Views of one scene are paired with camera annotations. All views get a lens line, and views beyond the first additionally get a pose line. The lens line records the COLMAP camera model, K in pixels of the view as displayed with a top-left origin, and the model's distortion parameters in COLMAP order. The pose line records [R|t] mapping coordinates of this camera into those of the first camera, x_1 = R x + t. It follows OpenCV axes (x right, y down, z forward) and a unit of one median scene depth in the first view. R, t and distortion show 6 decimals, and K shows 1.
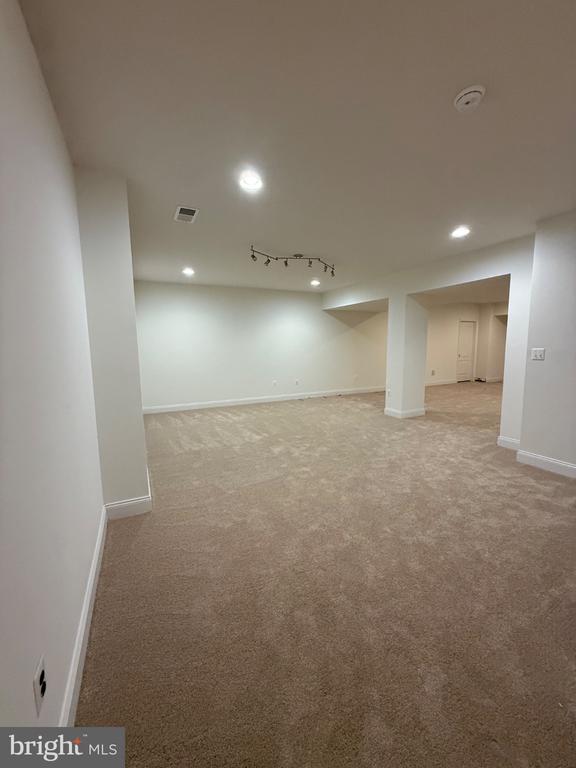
lens RADIAL K [[305.7, 0, 282.9], [0, 305.7, 382.9], [0, 0, 1]] dist [0.001562, 0.000237]
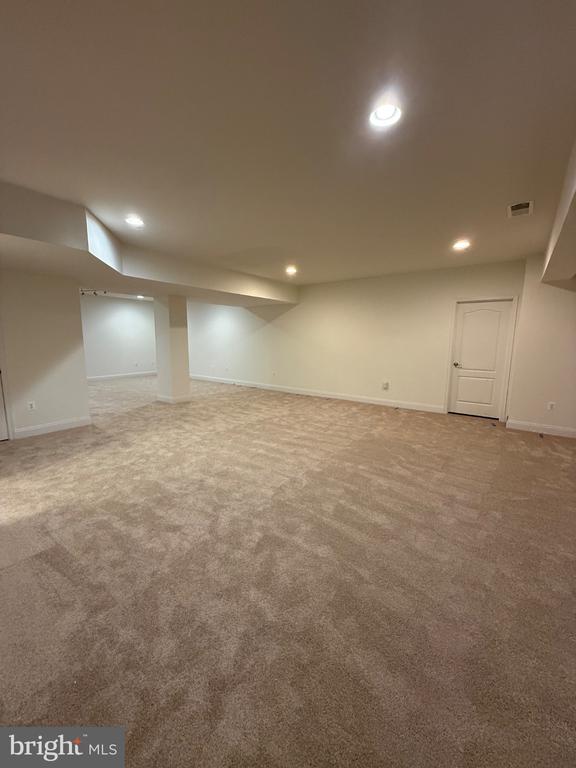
lens RADIAL K [[305.7, 0, 284.7], [0, 305.7, 384.5], [0, 0, 1]] dist [0.001562, 0.000237]
pose [[0.466065, 0.152706, -0.871473, 1.146203], [-0.120109, 0.986794, 0.108678, -0.097069], [0.876560, 0.054021, 0.478251, 0.585205]]
